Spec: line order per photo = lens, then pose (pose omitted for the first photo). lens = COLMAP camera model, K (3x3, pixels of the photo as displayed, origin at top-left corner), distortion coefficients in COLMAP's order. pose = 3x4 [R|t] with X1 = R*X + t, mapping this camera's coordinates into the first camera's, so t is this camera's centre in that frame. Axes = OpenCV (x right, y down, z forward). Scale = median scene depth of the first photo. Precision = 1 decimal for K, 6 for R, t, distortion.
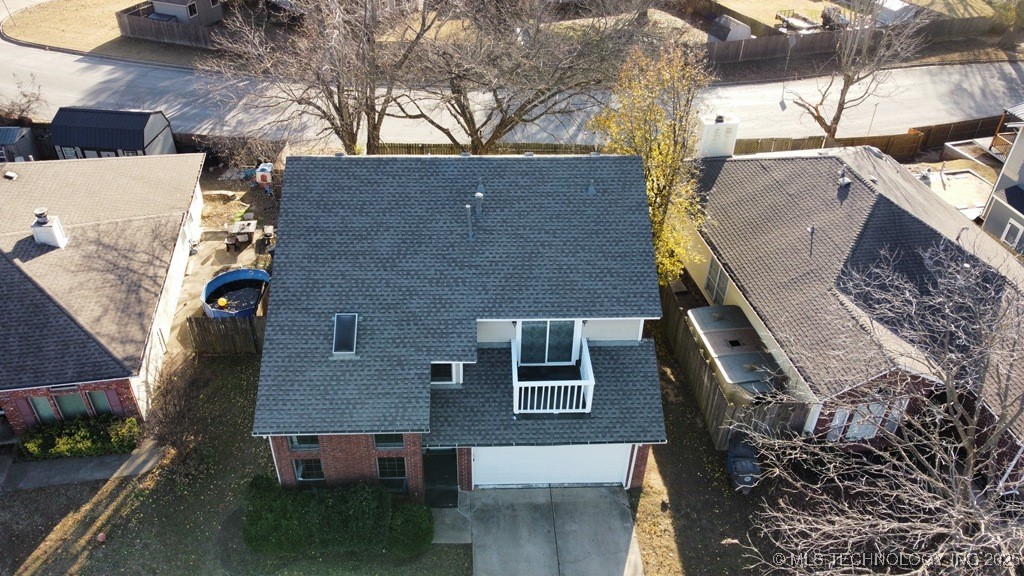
lens RADIAL K [[778.7, 0, 508.6], [0, 778.7, 286.5], [0, 0, 1]] dist [-0.002172, -0.001446]
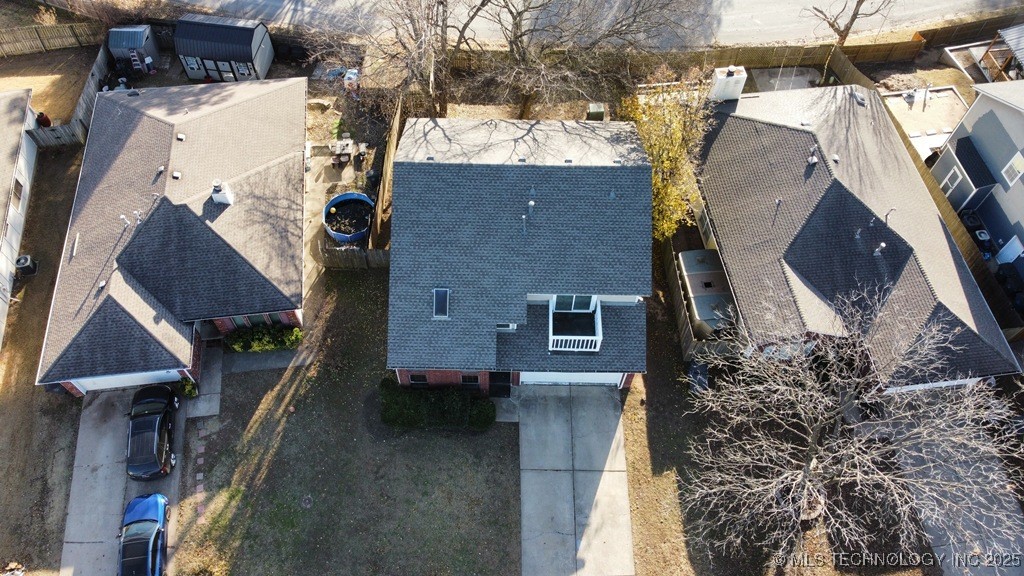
lens RADIAL K [[778.7, 0, 508.6], [0, 778.7, 286.5], [0, 0, 1]] dist [-0.002172, -0.001446]
pose [[0.998478, 0.043280, -0.034196, -0.024767], [-0.027791, 0.930244, 0.365888, -0.498194], [0.047646, -0.364381, 0.930030, -0.379323]]
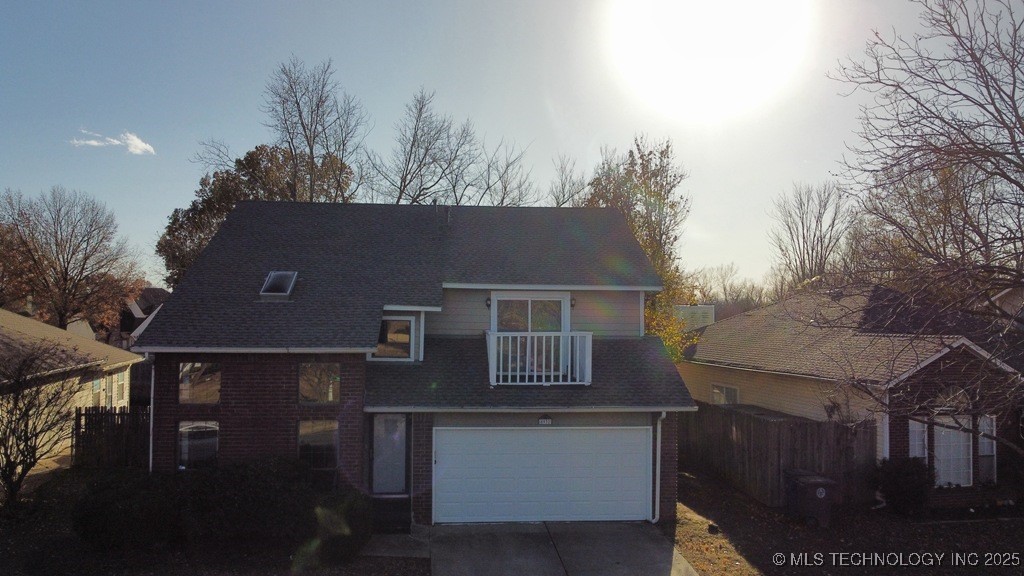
lens RADIAL K [[778.7, 0, 508.6], [0, 778.7, 286.5], [0, 0, 1]] dist [-0.002172, -0.001446]
pose [[0.998728, -0.009463, 0.049524, -0.011571], [0.038094, 0.785084, -0.618217, 0.532955], [-0.033030, 0.619318, 0.784446, 0.337425]]
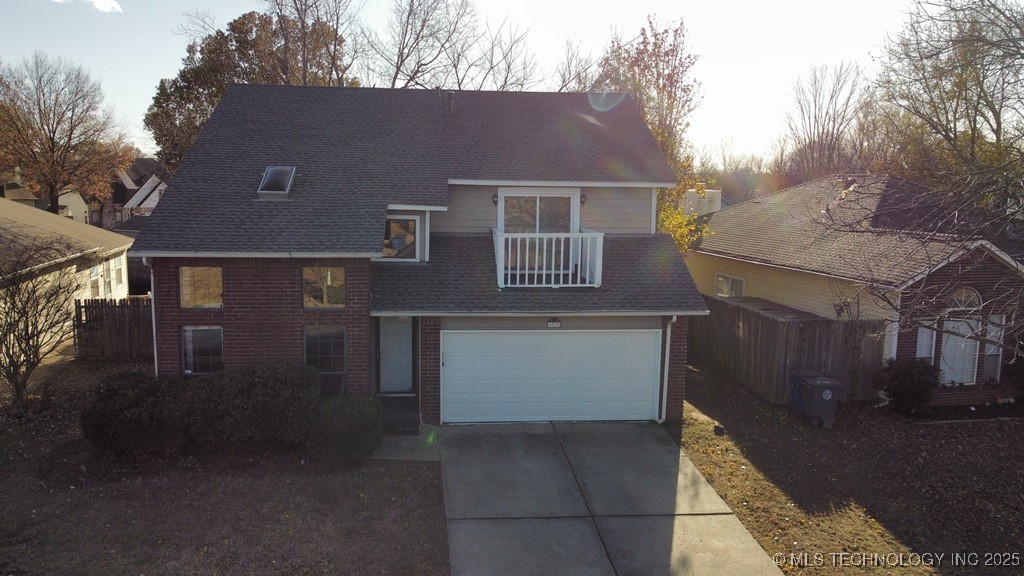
lens RADIAL K [[779.0, 0, 508.8], [0, 779.0, 284.7], [0, 0, 1]] dist [-0.001657, -0.001949]
pose [[0.998481, -0.013163, 0.053494, -0.021819], [0.037231, 0.876956, -0.479127, 0.494694], [-0.040605, 0.480391, 0.876114, 0.340027]]
